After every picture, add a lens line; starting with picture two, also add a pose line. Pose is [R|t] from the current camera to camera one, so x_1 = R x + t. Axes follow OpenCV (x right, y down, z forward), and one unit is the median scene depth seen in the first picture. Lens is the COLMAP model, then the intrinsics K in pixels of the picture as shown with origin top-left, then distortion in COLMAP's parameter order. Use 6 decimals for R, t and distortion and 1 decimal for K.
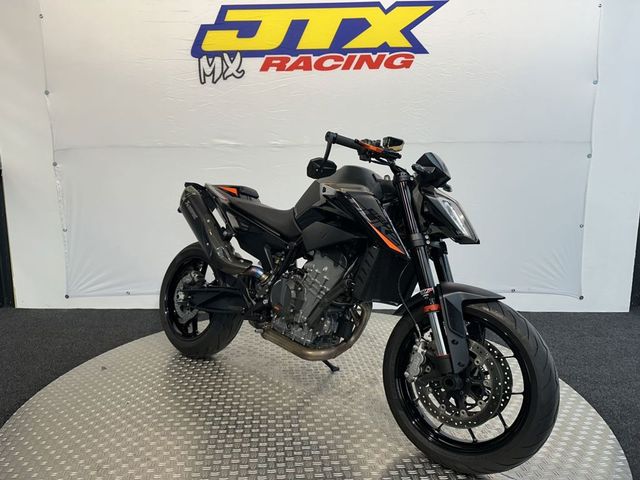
lens RADIAL K [[460.9, 0, 320.9], [0, 460.9, 240.1], [0, 0, 1]] dist [0.005345, -0.024737]
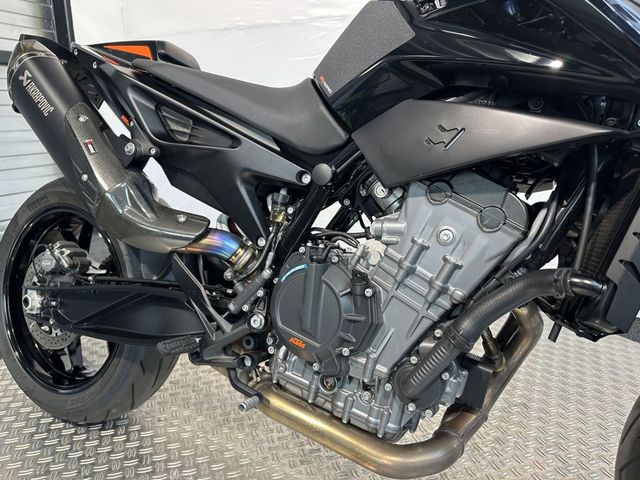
lens RADIAL K [[460.9, 0, 322.2], [0, 460.9, 239.4], [0, 0, 1]] dist [0.005345, -0.024737]
pose [[0.978031, -0.053824, 0.201389, -0.132176], [0.027937, 0.991219, 0.129242, 0.015713], [-0.206577, -0.120776, 0.970947, 0.580880]]
